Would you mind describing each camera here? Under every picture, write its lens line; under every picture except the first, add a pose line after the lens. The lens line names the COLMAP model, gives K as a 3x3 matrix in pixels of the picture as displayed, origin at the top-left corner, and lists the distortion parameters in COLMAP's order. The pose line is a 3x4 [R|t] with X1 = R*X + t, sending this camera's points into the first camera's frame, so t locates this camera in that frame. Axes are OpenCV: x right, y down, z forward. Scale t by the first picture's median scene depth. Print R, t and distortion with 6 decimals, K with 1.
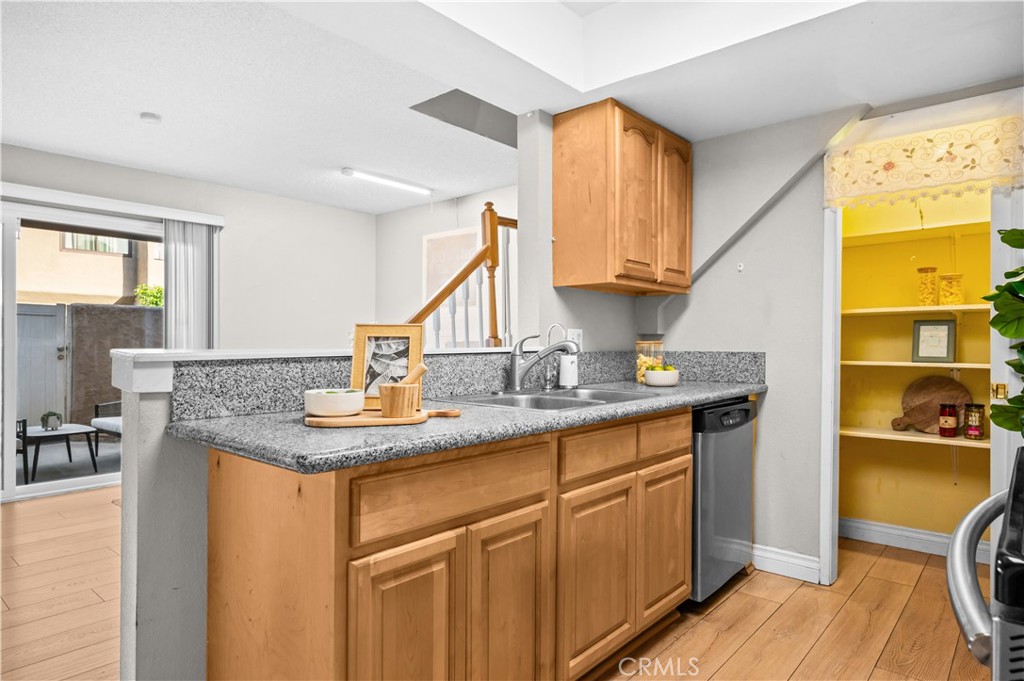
lens RADIAL K [[597.7, 0, 509.9], [0, 597.7, 343.1], [0, 0, 1]] dist [-0.001085, 0.000539]
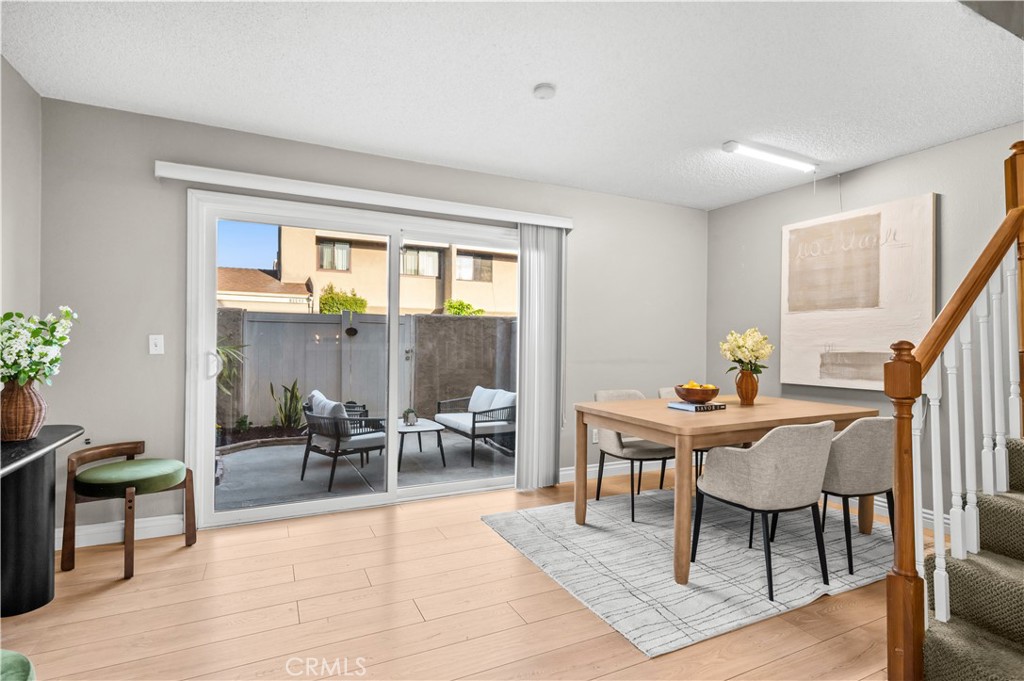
lens RADIAL K [[499.9, 0, 512.0], [0, 499.9, 340.5], [0, 0, 1]] dist [-0.002266, 0.000083]
pose [[0.921421, 0.005537, -0.388527, -0.489317], [-0.009097, 0.999932, -0.007323, -0.020151], [0.388460, 0.010282, 0.921408, 0.441716]]
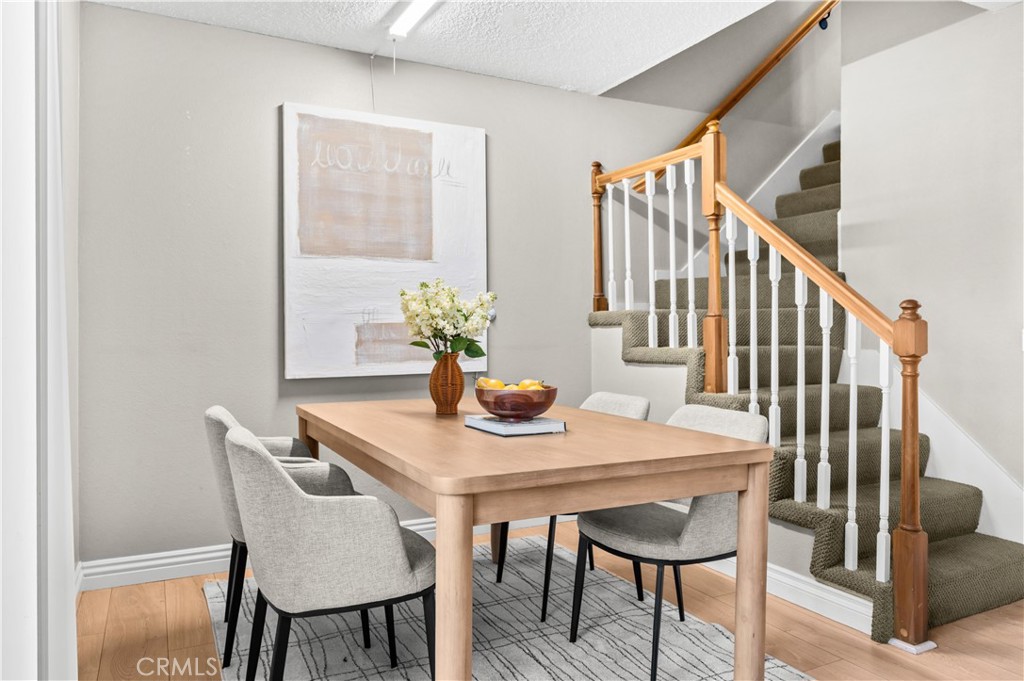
lens RADIAL K [[702.4, 0, 512.9], [0, 702.4, 326.6], [0, 0, 1]] dist [0.000516, 0.000318]
pose [[0.373865, -0.000140, 0.927483, -1.315232], [0.003542, 0.999993, -0.001277, 0.003984], [-0.927476, 0.003763, 0.373863, 1.366617]]
